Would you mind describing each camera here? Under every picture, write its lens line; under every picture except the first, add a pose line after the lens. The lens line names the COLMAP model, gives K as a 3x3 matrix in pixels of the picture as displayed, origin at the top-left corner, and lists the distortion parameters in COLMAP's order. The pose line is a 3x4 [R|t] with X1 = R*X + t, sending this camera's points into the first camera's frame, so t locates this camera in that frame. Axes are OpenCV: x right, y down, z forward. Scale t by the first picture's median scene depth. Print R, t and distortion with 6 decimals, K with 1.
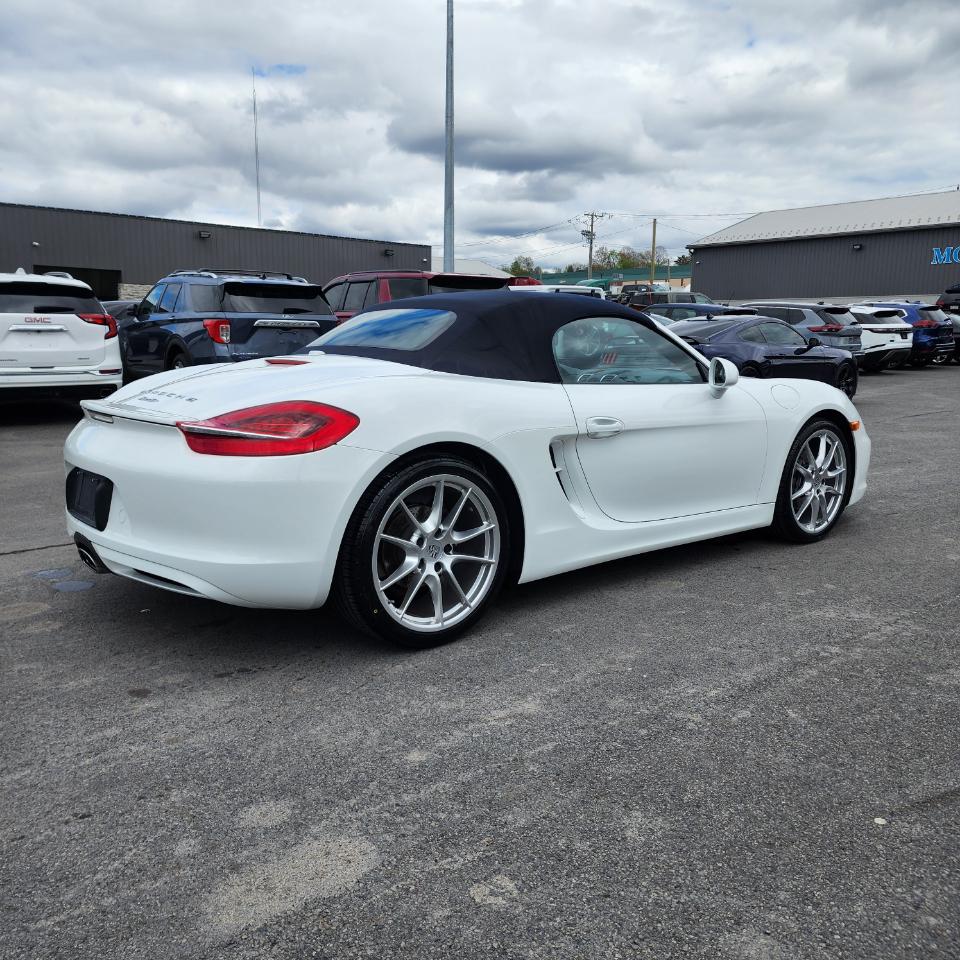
lens RADIAL K [[848.6, 0, 482.3], [0, 848.6, 482.7], [0, 0, 1]] dist [0.063960, -0.054284]
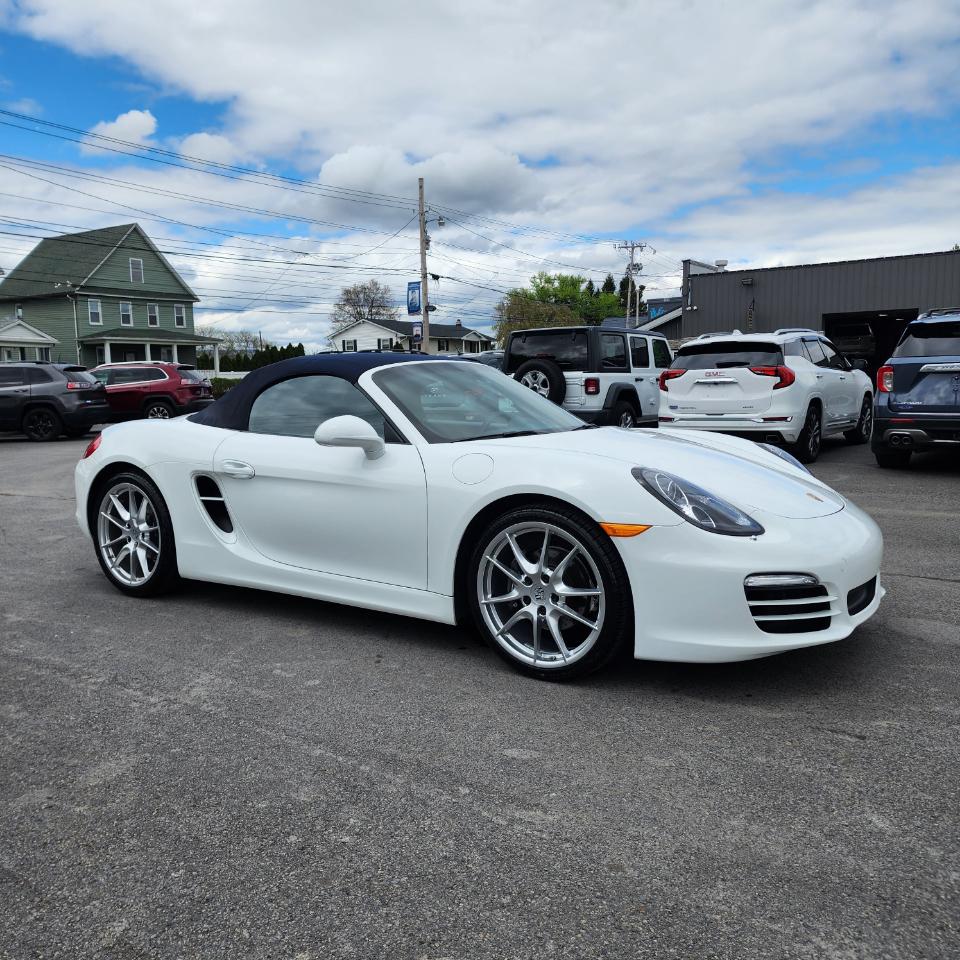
lens RADIAL K [[848.6, 0, 477.0], [0, 848.6, 493.5], [0, 0, 1]] dist [0.063960, -0.054284]
pose [[0.287299, 0.111135, -0.951372, 1.408351], [-0.148375, 0.986421, 0.070423, -0.170166], [0.946279, 0.120927, 0.299887, 0.992353]]
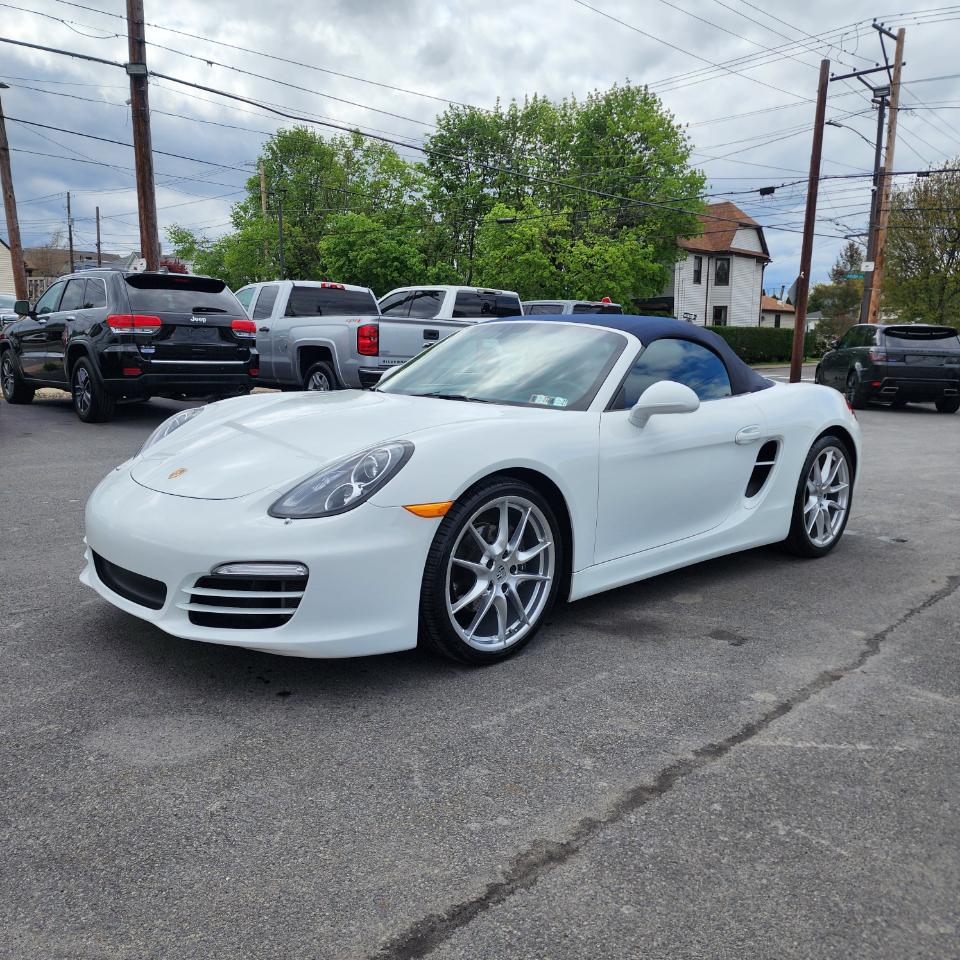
lens RADIAL K [[848.6, 0, 477.3], [0, 848.6, 485.9], [0, 0, 1]] dist [0.063960, -0.054284]
pose [[-0.994577, -0.015782, -0.102800, 0.326789], [-0.049244, 0.942063, 0.331802, -0.458796], [0.091608, 0.335065, -0.937731, 2.568336]]
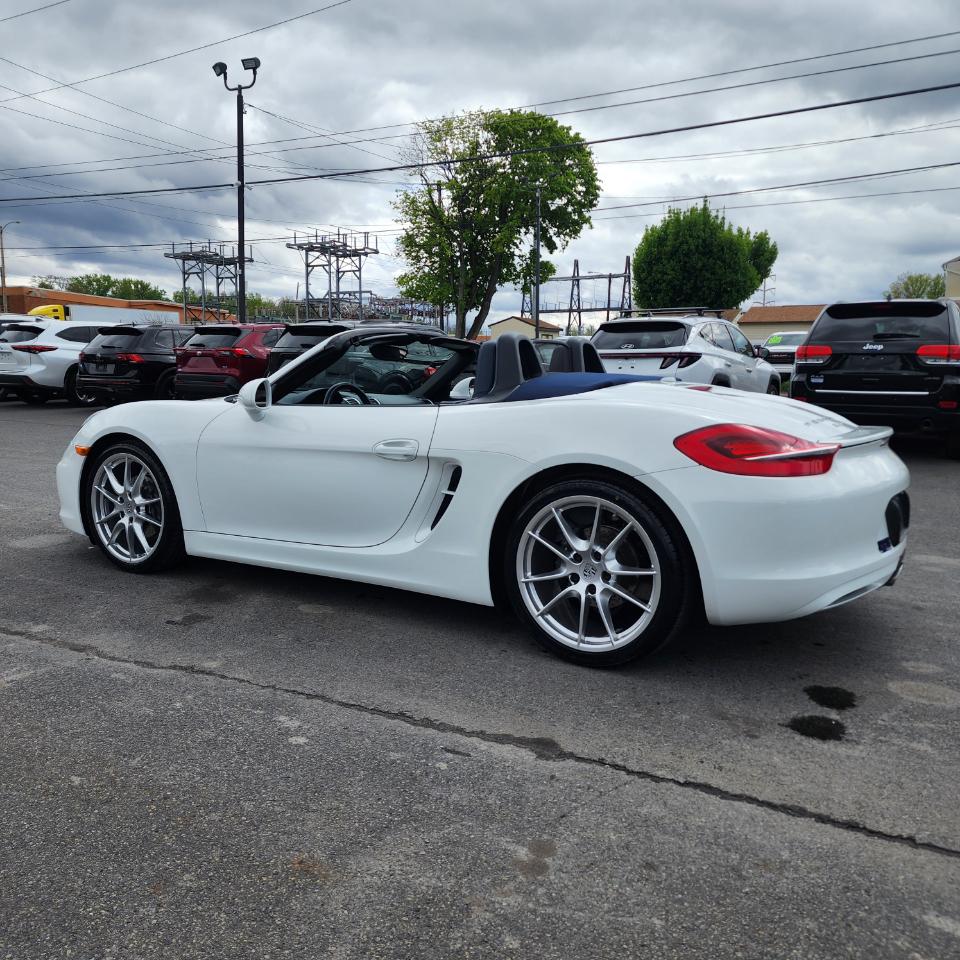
lens RADIAL K [[848.6, 0, 486.8], [0, 848.6, 482.9], [0, 0, 1]] dist [0.063960, -0.054284]
pose [[-0.359493, -0.136327, 0.923136, -1.173901], [0.148290, 0.968354, 0.200752, -0.290252], [-0.921290, 0.209061, -0.327900, 1.673437]]
